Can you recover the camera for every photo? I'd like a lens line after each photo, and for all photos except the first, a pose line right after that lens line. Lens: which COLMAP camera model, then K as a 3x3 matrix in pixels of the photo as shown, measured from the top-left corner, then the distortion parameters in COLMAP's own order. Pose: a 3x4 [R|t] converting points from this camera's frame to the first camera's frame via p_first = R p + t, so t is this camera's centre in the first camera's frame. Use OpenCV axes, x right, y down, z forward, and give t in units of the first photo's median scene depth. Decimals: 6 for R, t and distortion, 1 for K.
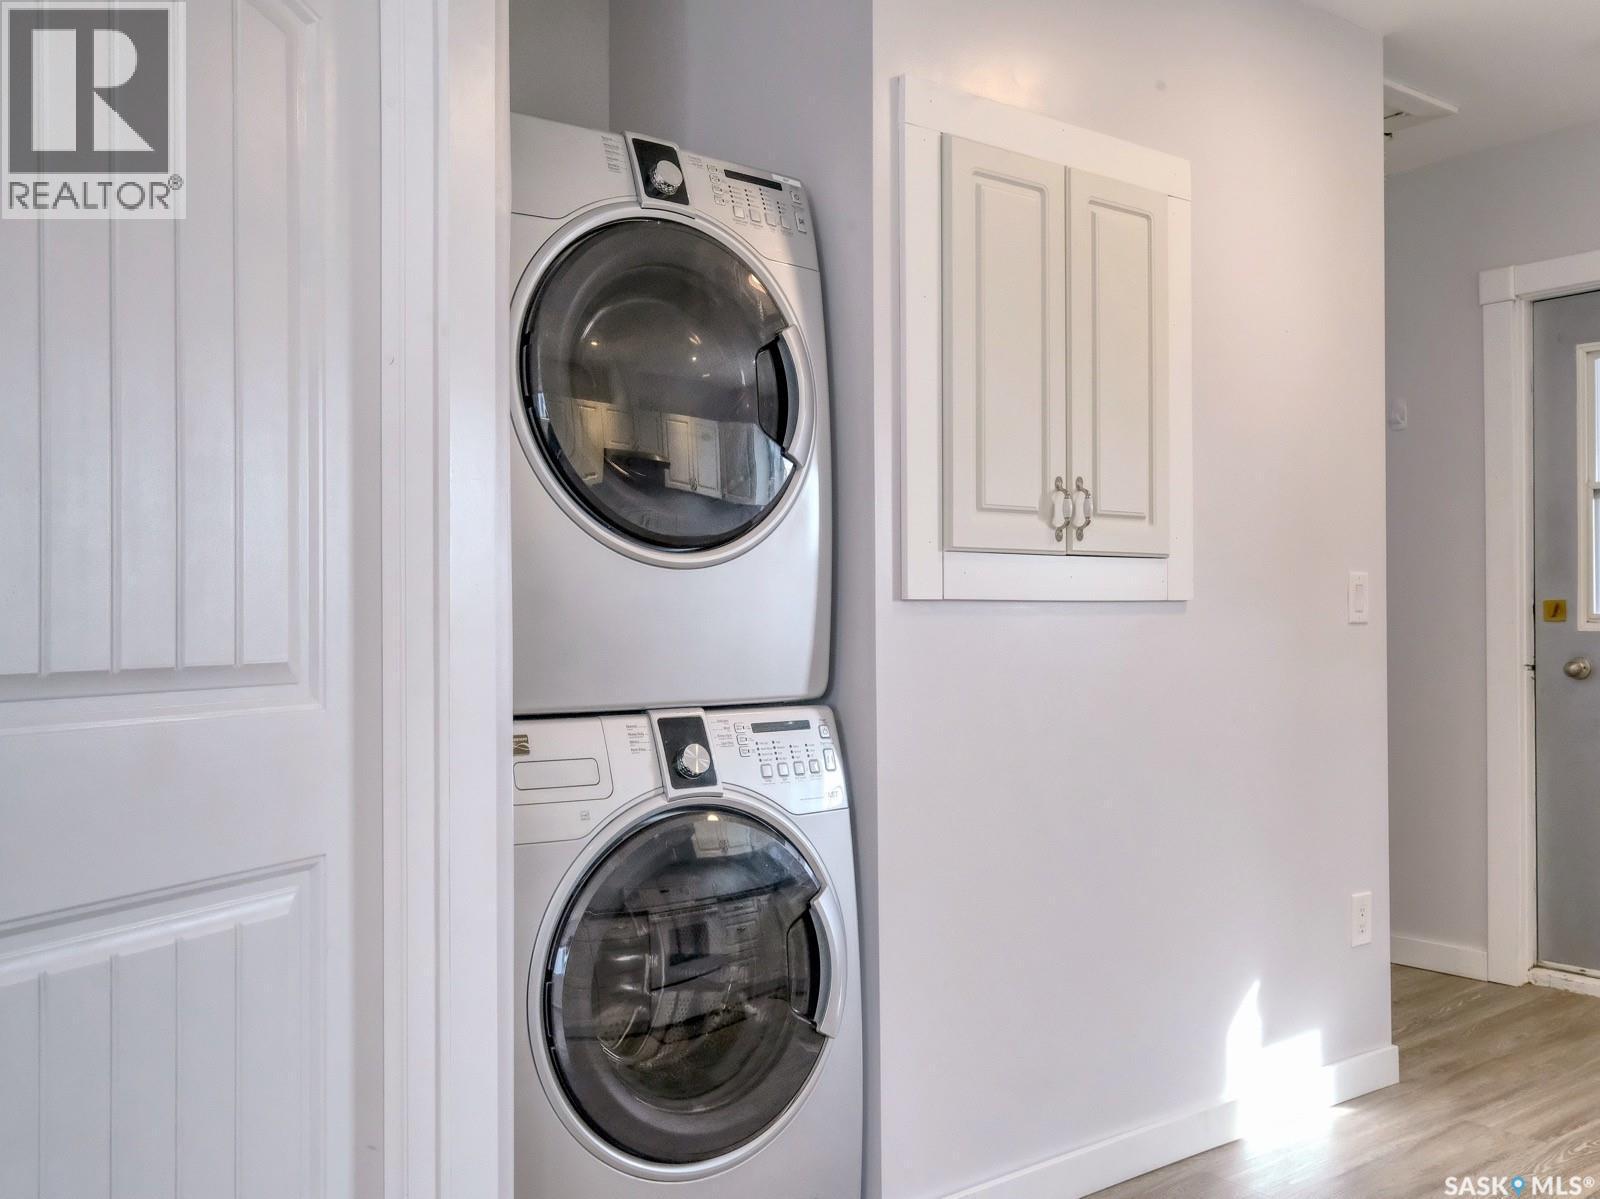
lens RADIAL K [[1703.0, 0, 800.0], [0, 1703.0, 599.5], [0, 0, 1]] dist [0.013509, -0.003526]
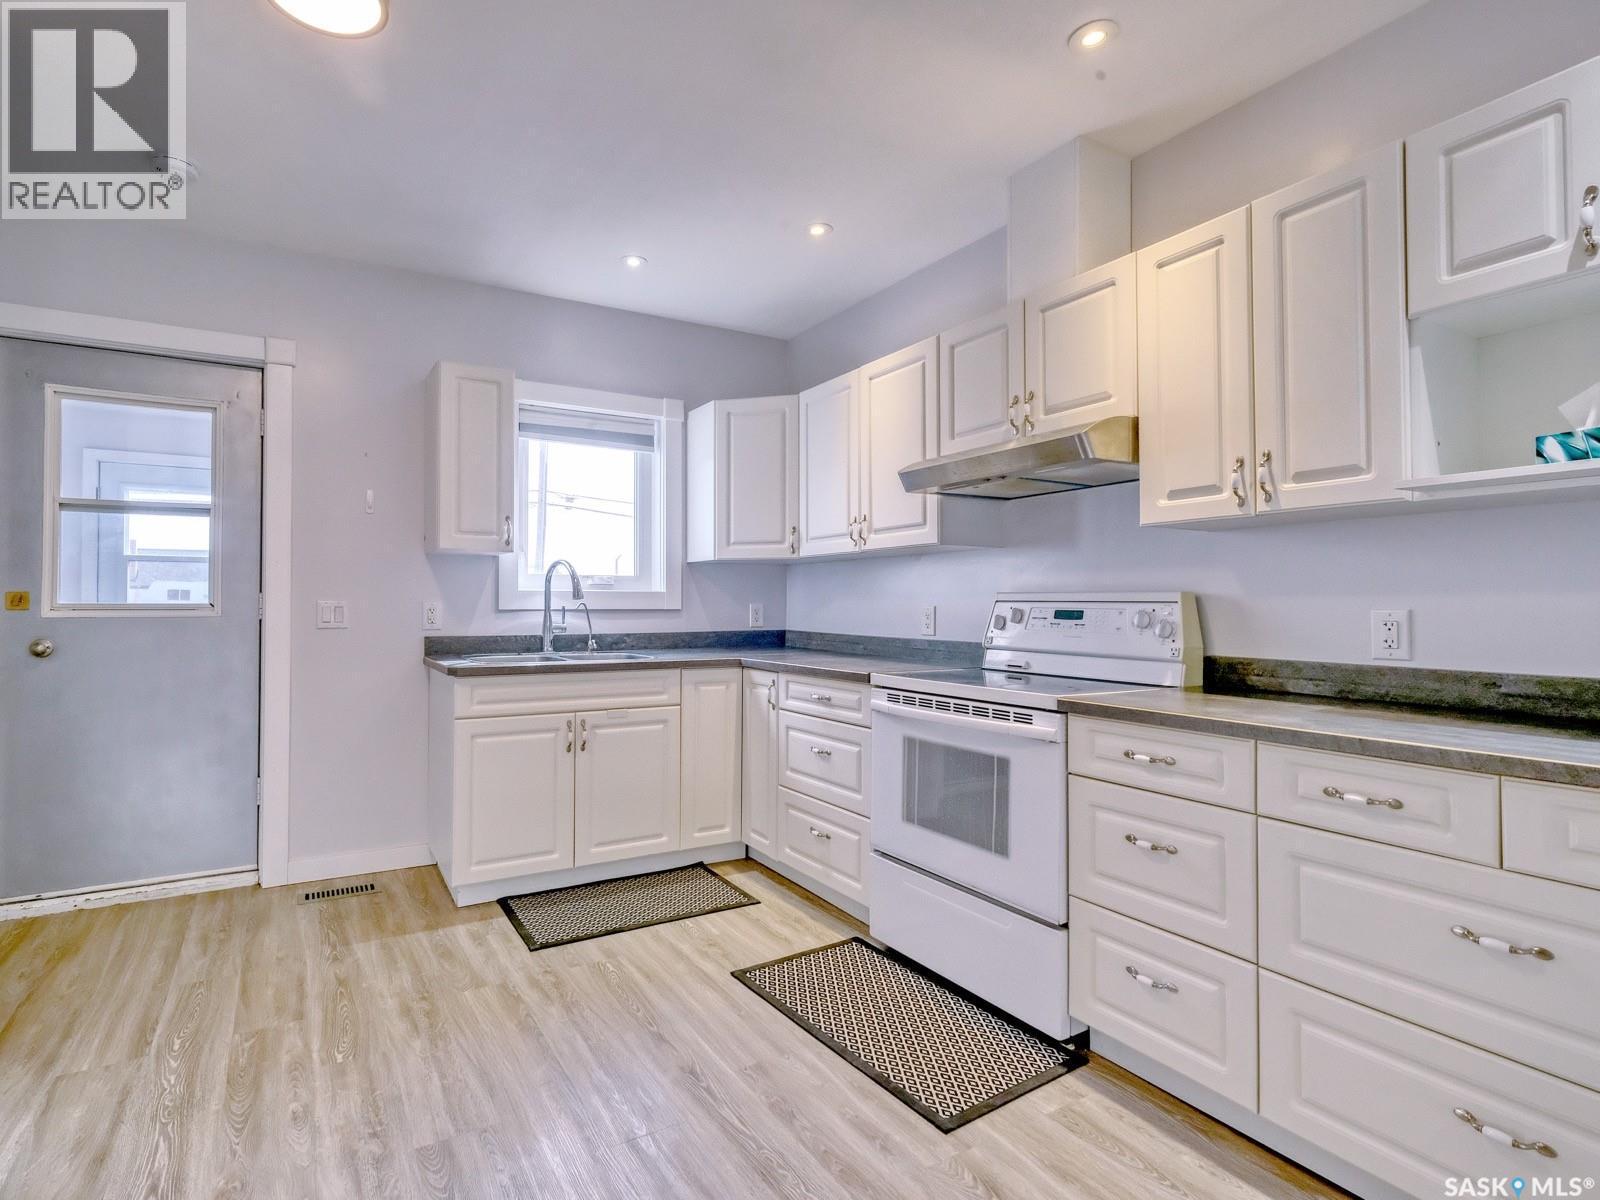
lens RADIAL K [[803.9, 0, 800.0], [0, 803.9, 600.0], [0, 0, 1]] dist [0.002265, 0.002441]
pose [[0.126431, 0.010321, 0.991922, -0.055049], [-0.013104, 0.999876, -0.008734, 0.004498], [-0.991889, -0.011893, 0.126550, 0.461777]]
